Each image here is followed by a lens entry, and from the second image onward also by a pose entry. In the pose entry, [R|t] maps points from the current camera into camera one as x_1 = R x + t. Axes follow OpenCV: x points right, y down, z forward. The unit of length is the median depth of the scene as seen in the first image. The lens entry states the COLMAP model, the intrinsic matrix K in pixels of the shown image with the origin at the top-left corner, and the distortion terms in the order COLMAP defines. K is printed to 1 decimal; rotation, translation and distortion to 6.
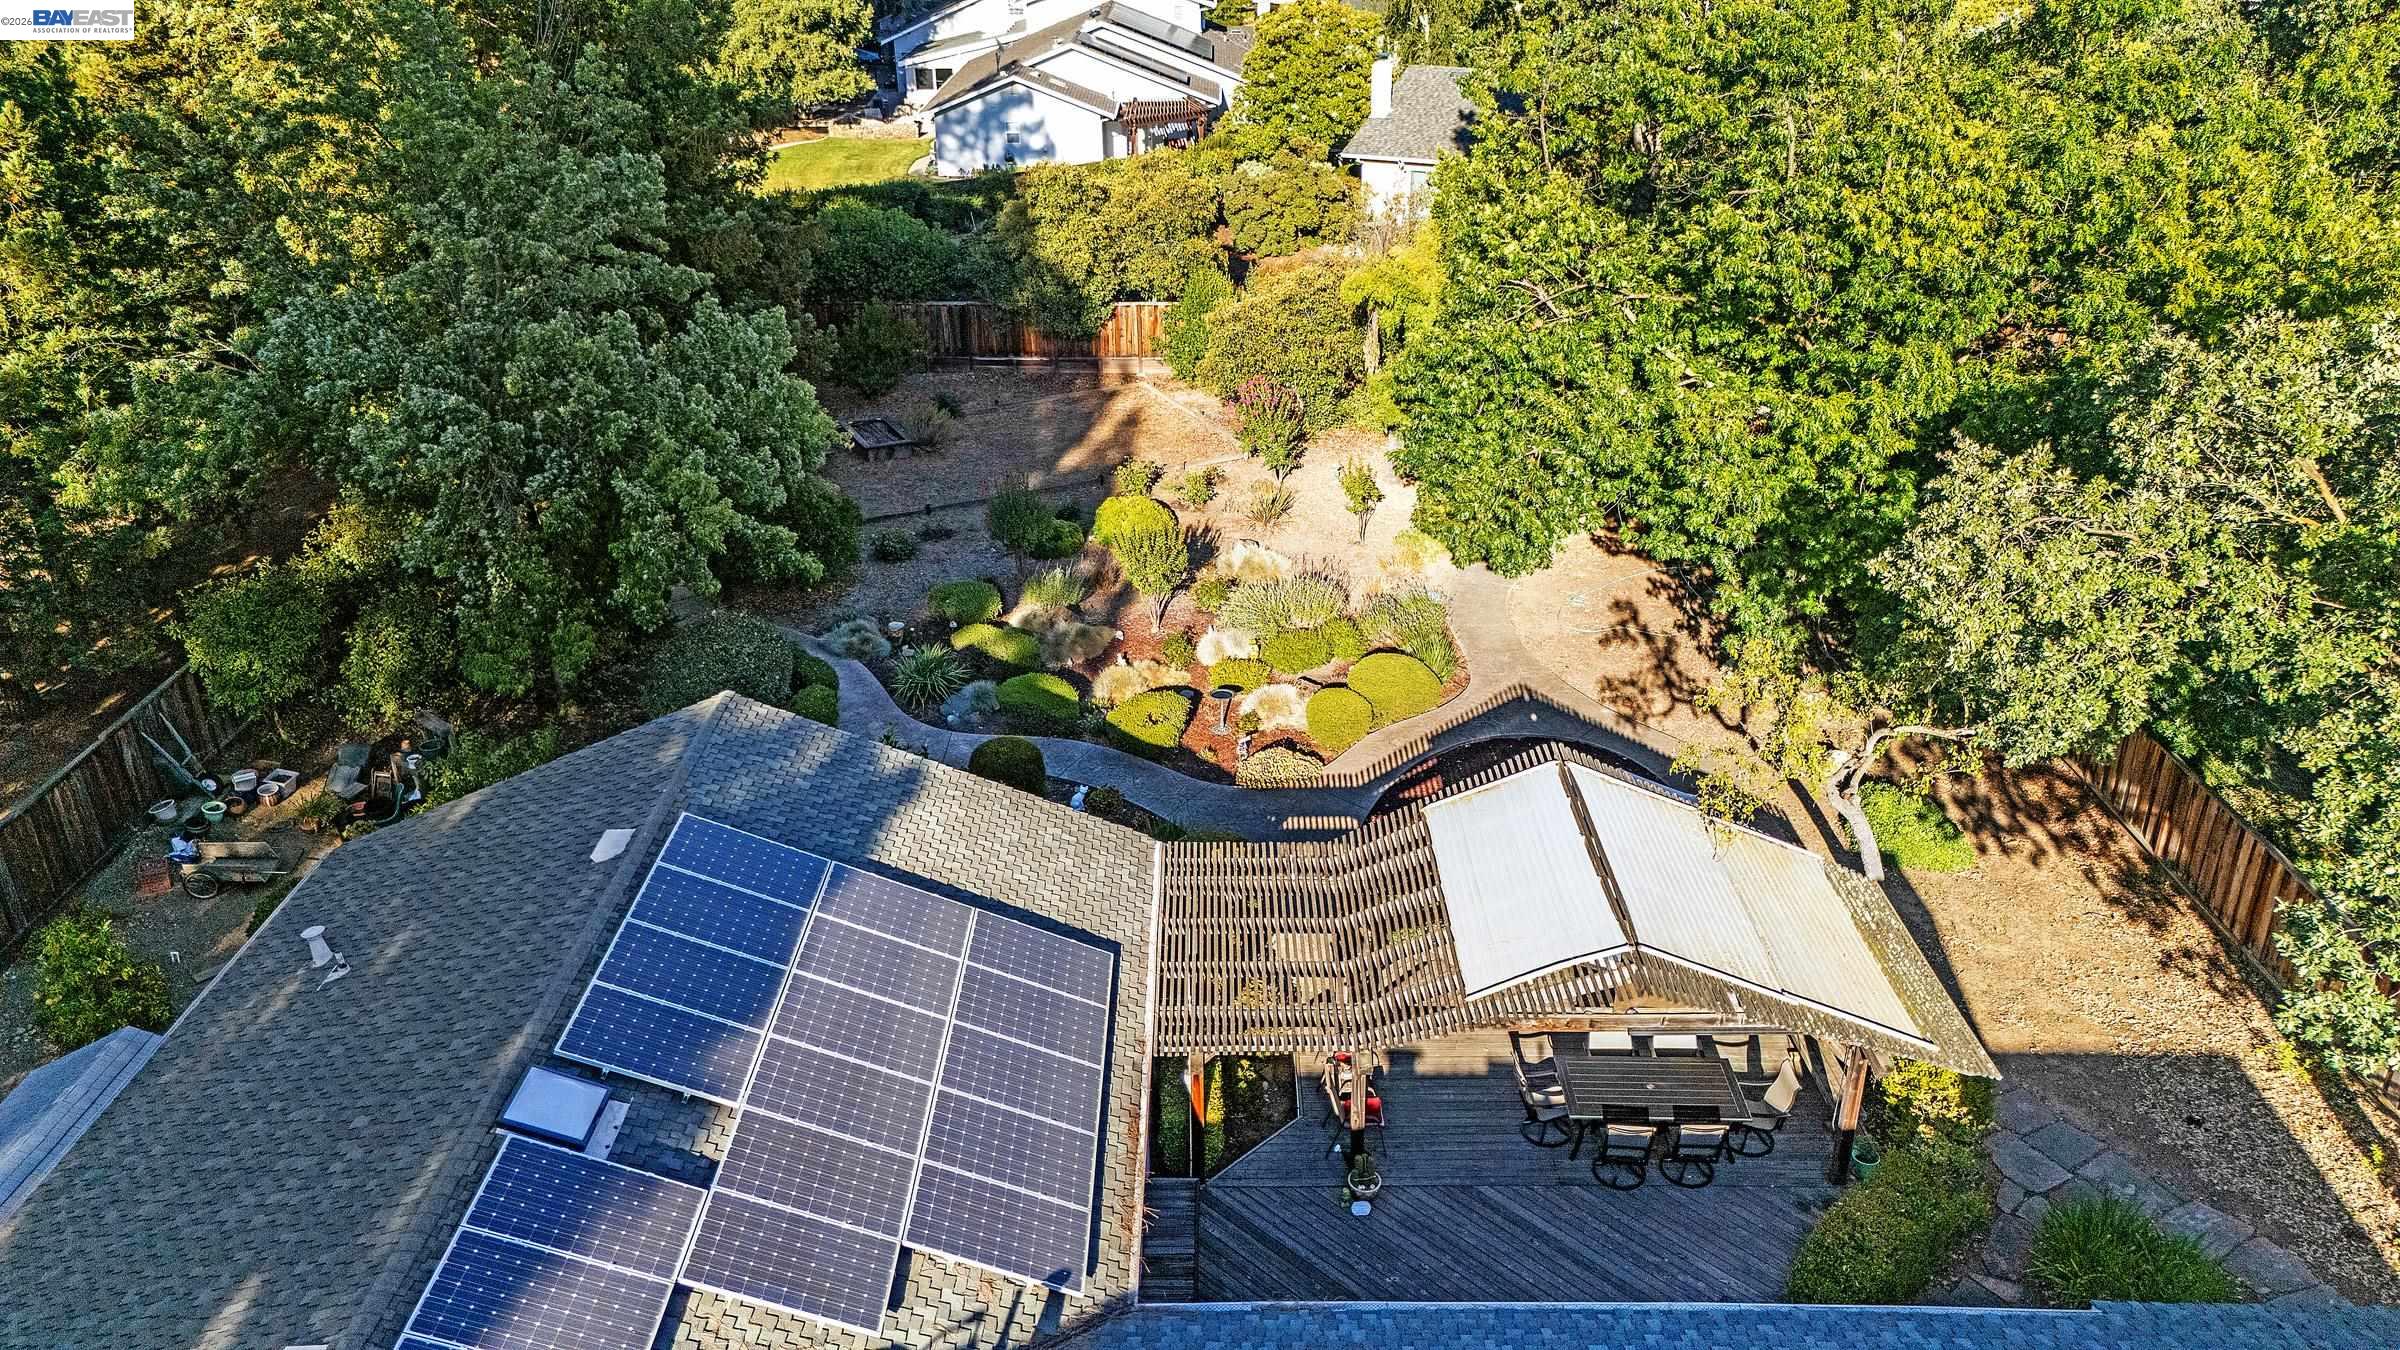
lens RADIAL K [[1753.7, 0, 1191.5], [0, 1753.7, 663.6], [0, 0, 1]] dist [0.111940, -0.000225]
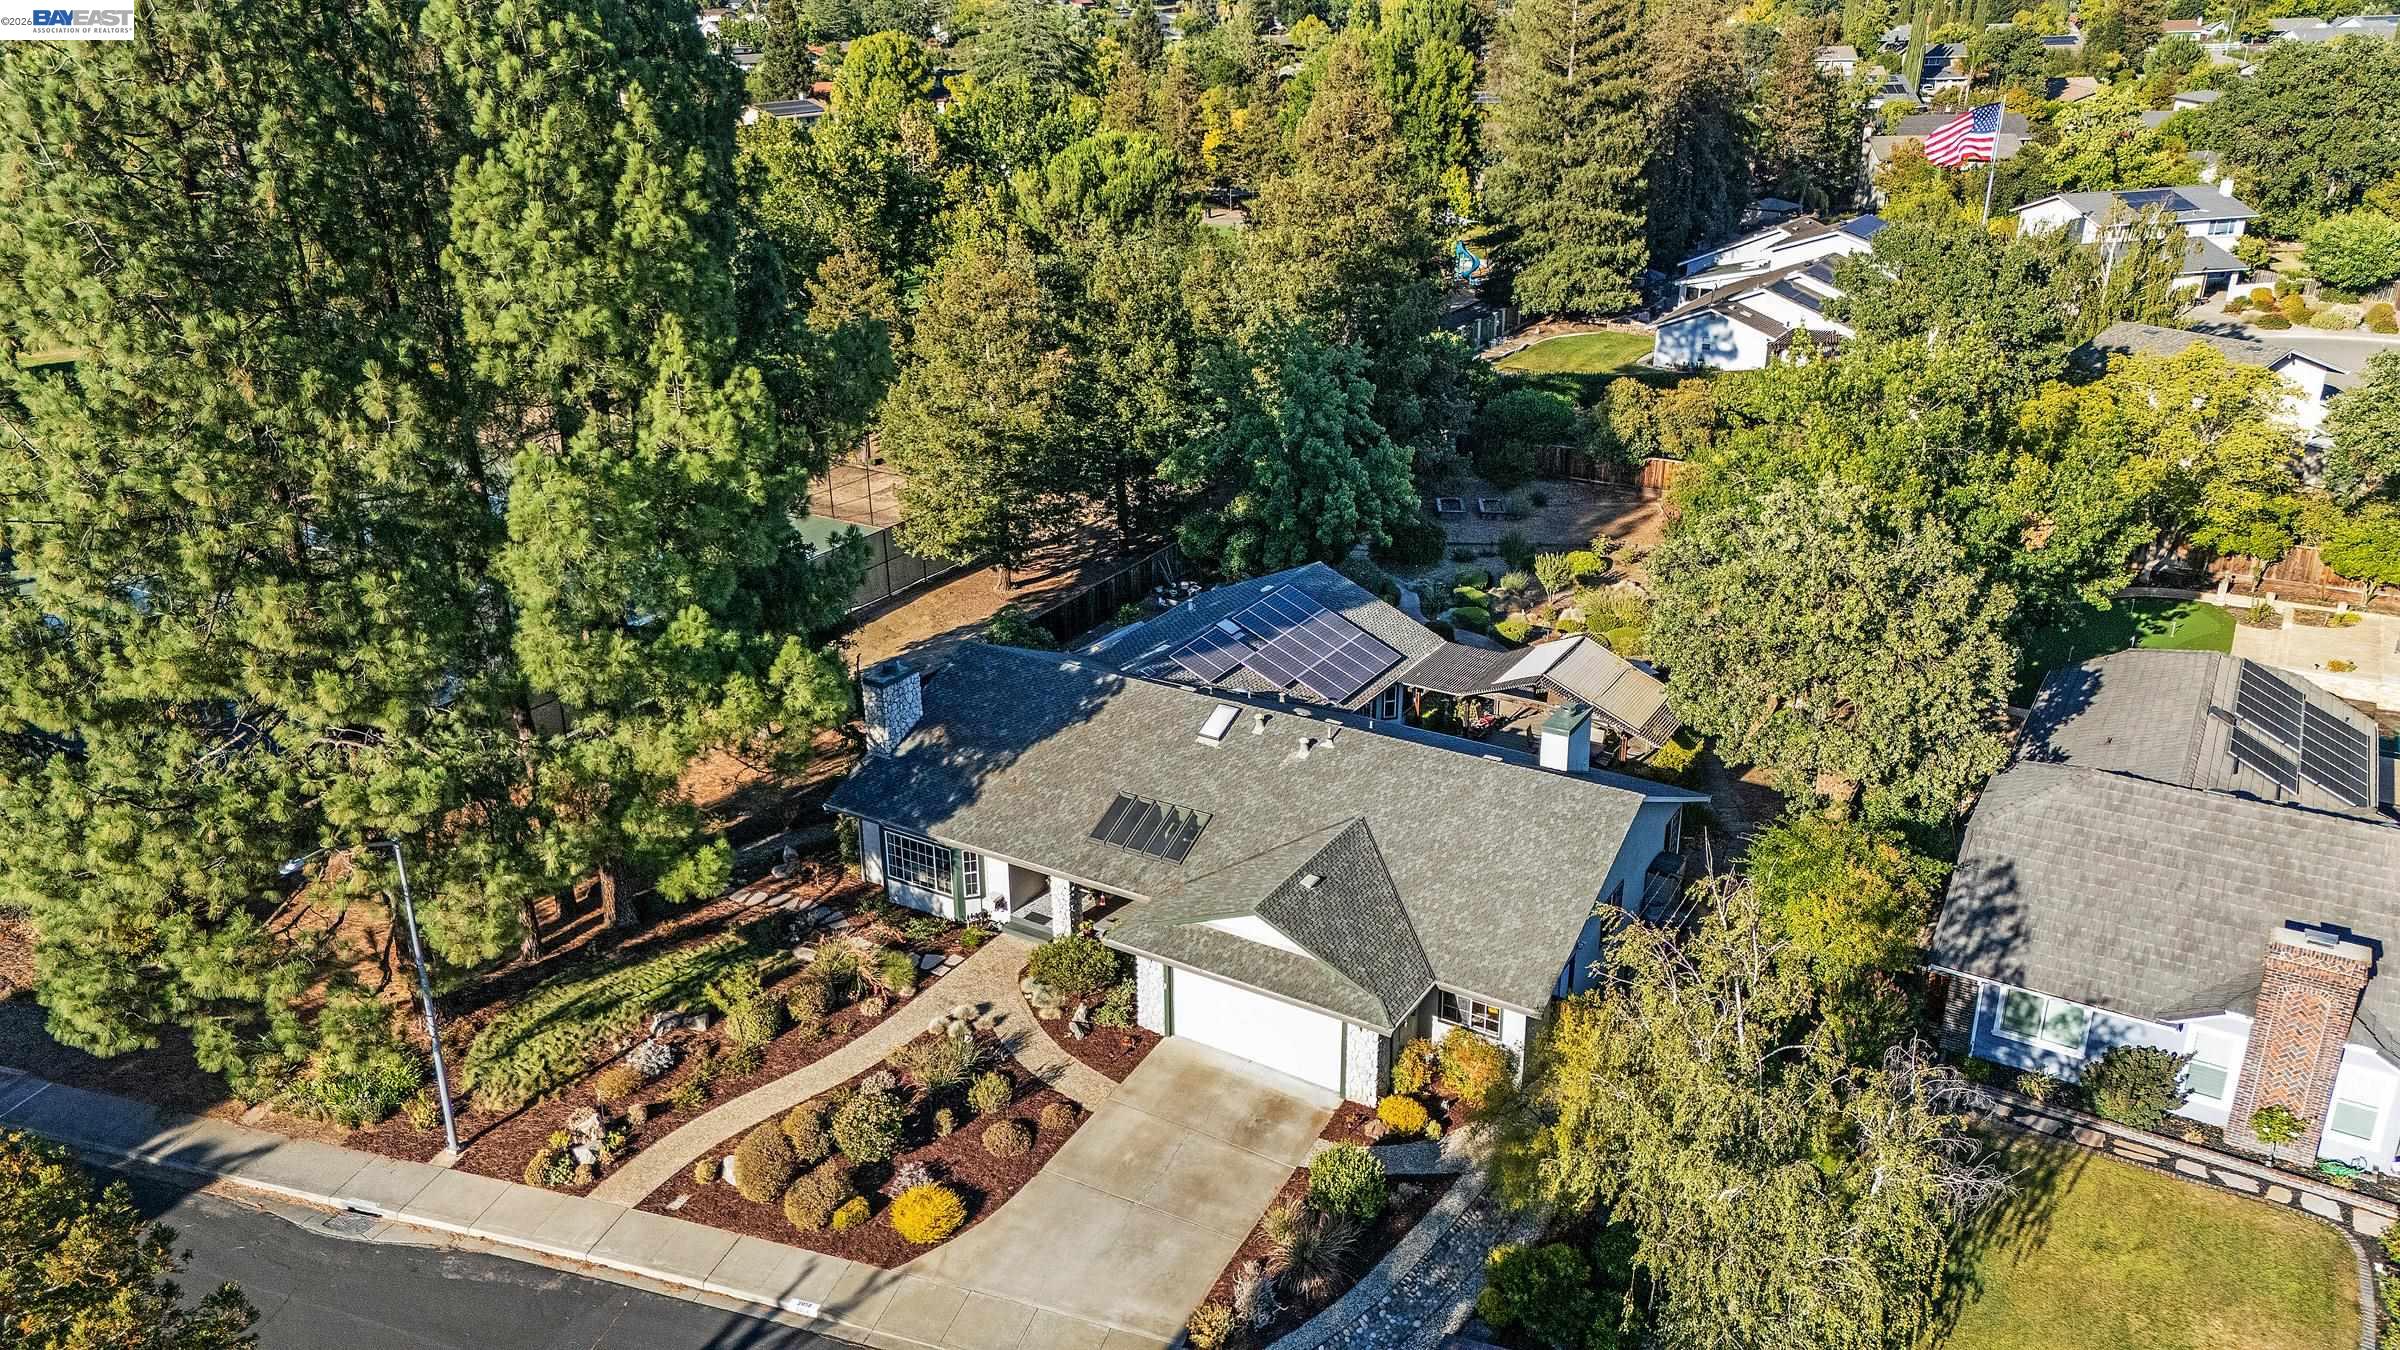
lens RADIAL K [[1753.7, 0, 1191.5], [0, 1753.7, 663.6], [0, 0, 1]] dist [0.111940, -0.000225]
pose [[0.854489, 0.188699, -0.483985, 0.307221], [-0.219361, 0.975619, -0.006907, 0.078026], [0.470881, 0.112070, 0.875049, -0.506316]]
